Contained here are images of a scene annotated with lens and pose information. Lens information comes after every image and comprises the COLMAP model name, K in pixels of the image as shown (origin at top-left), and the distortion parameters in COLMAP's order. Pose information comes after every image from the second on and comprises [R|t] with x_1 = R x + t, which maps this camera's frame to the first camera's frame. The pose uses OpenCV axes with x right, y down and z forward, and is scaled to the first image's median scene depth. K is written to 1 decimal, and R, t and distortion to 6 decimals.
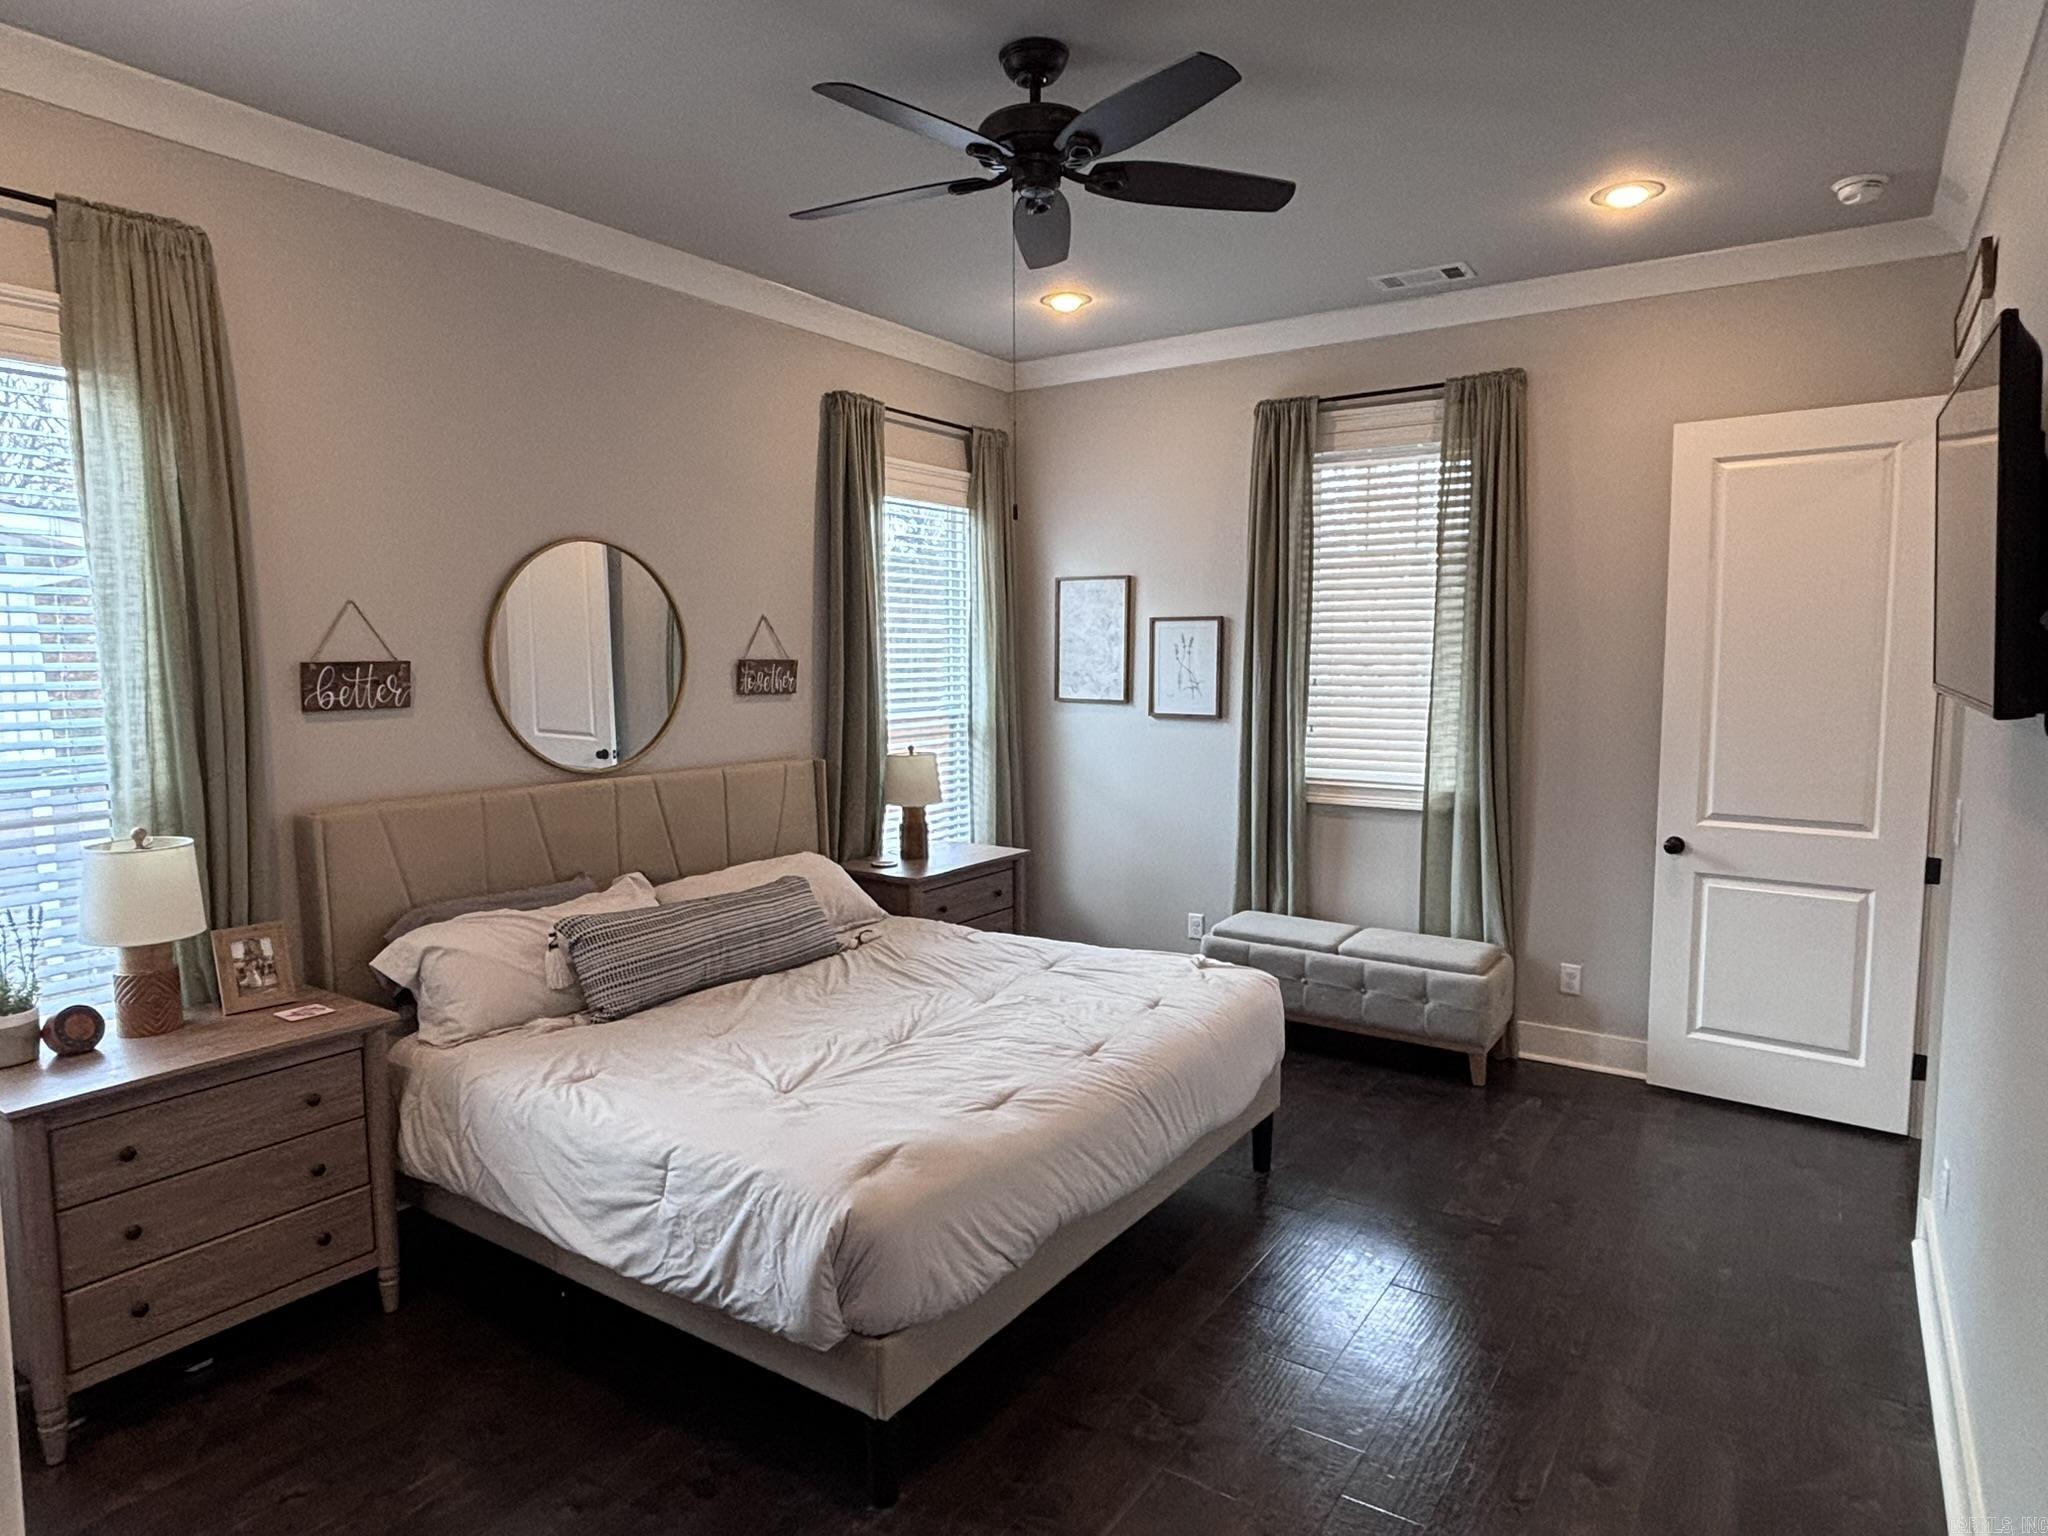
lens RADIAL K [[1212.0, 0, 1034.9], [0, 1212.0, 765.7], [0, 0, 1]] dist [0.041022, -0.002353]
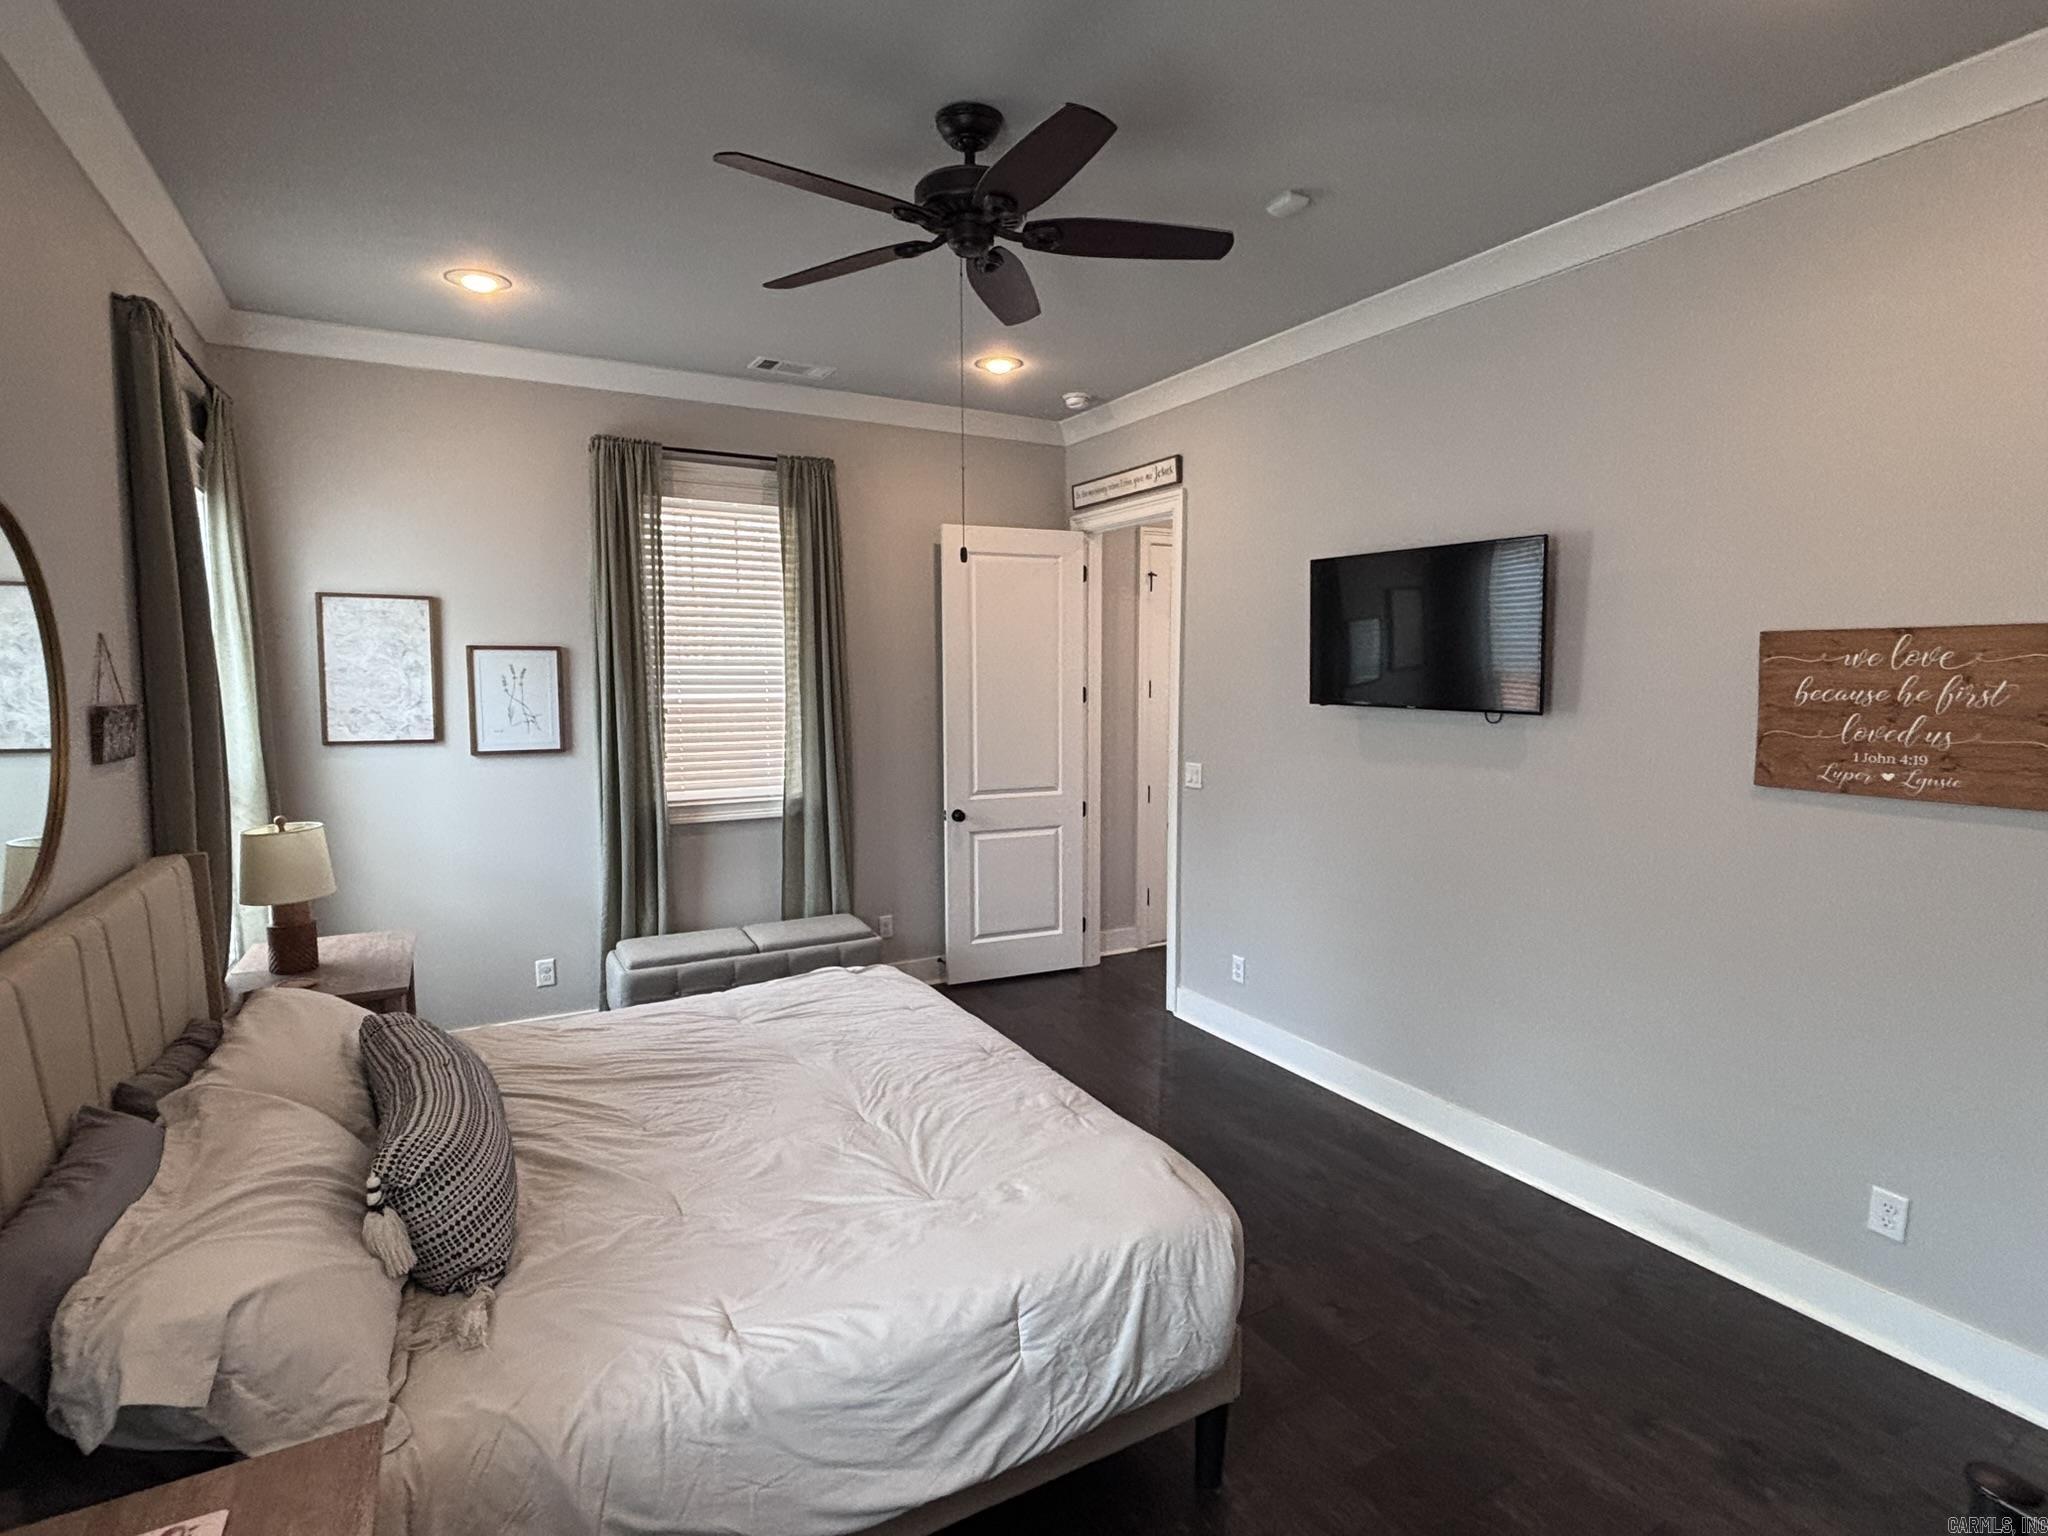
lens RADIAL K [[1027.1, 0, 1019.5], [0, 1027.1, 764.7], [0, 0, 1]] dist [0.001868, -0.001511]
pose [[0.456224, -0.080679, 0.886200, -0.509301], [0.086409, 0.995192, 0.046117, -0.043986], [-0.885660, 0.055536, 0.461002, 0.374058]]
